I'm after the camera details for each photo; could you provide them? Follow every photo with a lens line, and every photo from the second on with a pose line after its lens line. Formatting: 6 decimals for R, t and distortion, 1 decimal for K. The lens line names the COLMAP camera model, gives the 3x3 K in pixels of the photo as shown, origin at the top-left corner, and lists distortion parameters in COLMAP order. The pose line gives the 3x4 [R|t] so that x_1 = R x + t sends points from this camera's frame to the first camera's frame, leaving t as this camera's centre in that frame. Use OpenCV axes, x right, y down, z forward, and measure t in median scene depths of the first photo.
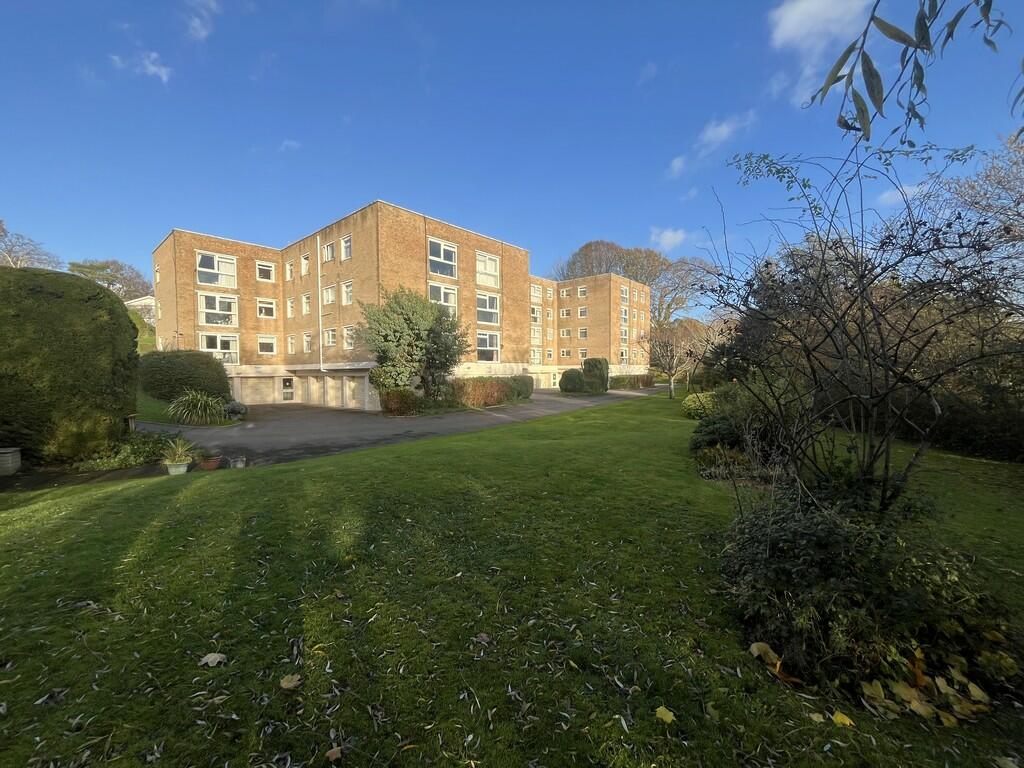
lens RADIAL K [[416.5, 0, 507.5], [0, 416.5, 385.2], [0, 0, 1]] dist [-0.001177, -0.000306]
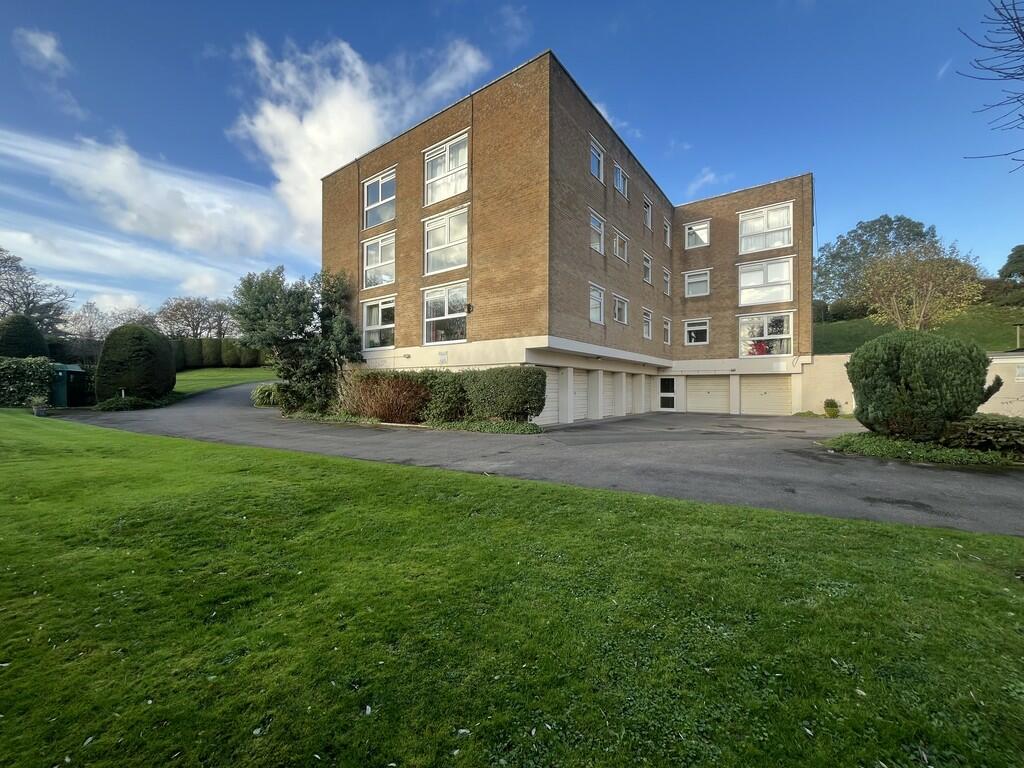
lens RADIAL K [[416.5, 0, 507.5], [0, 416.5, 385.2], [0, 0, 1]] dist [-0.001177, -0.000306]
pose [[0.072891, 0.003593, -0.997333, 0.481632], [-0.034196, 0.999415, 0.001101, -0.004474], [0.996754, 0.034025, 0.072971, 1.026786]]
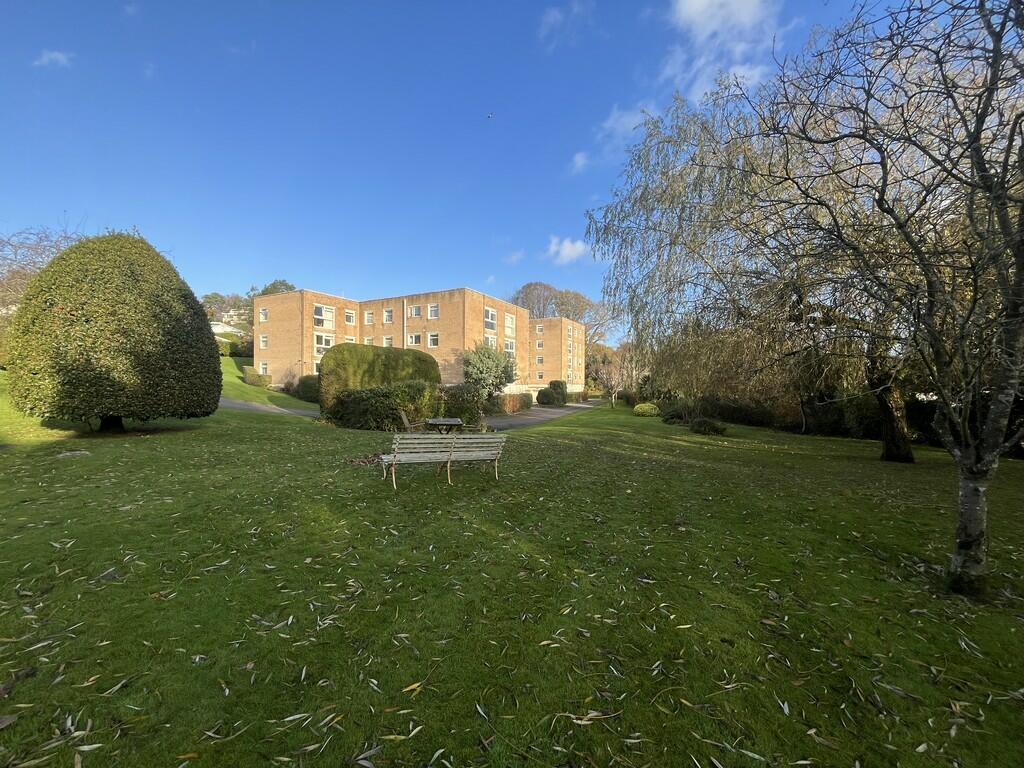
lens RADIAL K [[416.5, 0, 507.5], [0, 416.5, 385.2], [0, 0, 1]] dist [-0.001177, -0.000306]
pose [[0.975675, 0.010902, 0.218951, -0.383069], [-0.003398, 0.999395, -0.034618, 0.001001], [-0.219196, 0.033032, 0.975122, -0.486505]]
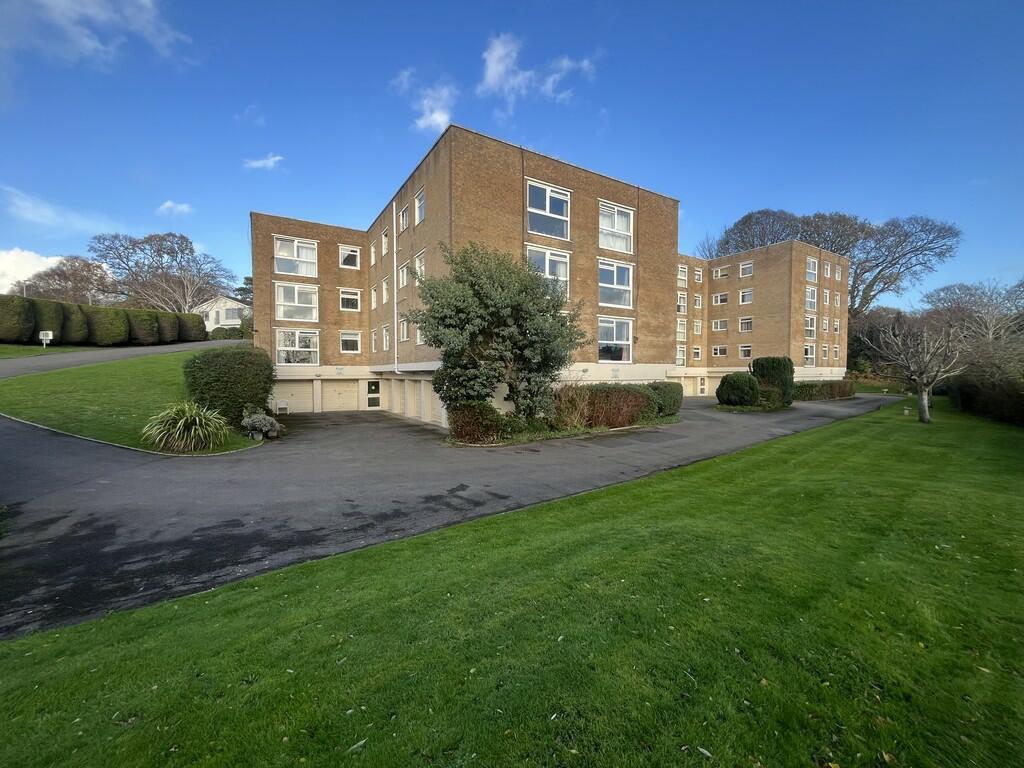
lens RADIAL K [[416.5, 0, 507.5], [0, 416.5, 385.2], [0, 0, 1]] dist [-0.001177, -0.000306]
pose [[0.955225, 0.015804, -0.295457, -0.011359], [-0.016853, 0.999857, -0.001005, -0.013179], [0.295399, 0.005939, 0.955355, 0.286117]]
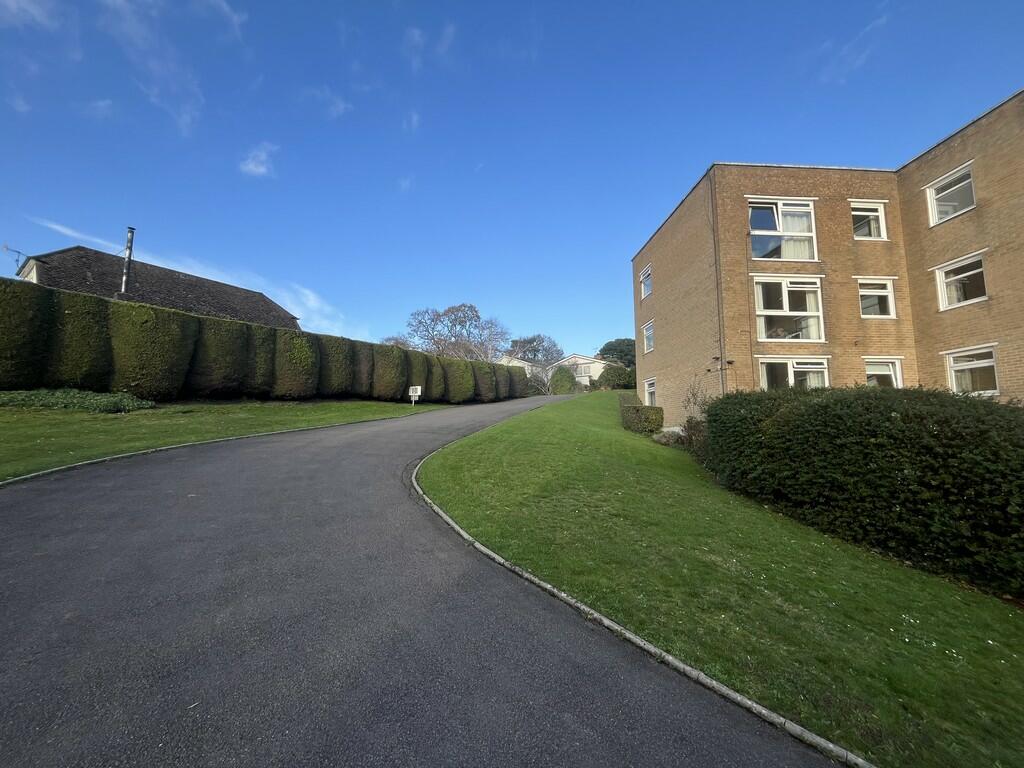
lens RADIAL K [[416.5, 0, 507.5], [0, 416.5, 385.2], [0, 0, 1]] dist [-0.001177, -0.000306]
pose [[0.704456, -0.070672, -0.706220, -0.570360], [-0.032623, 0.990754, -0.131687, -0.020745], [0.708998, 0.115807, 0.695637, 0.436288]]
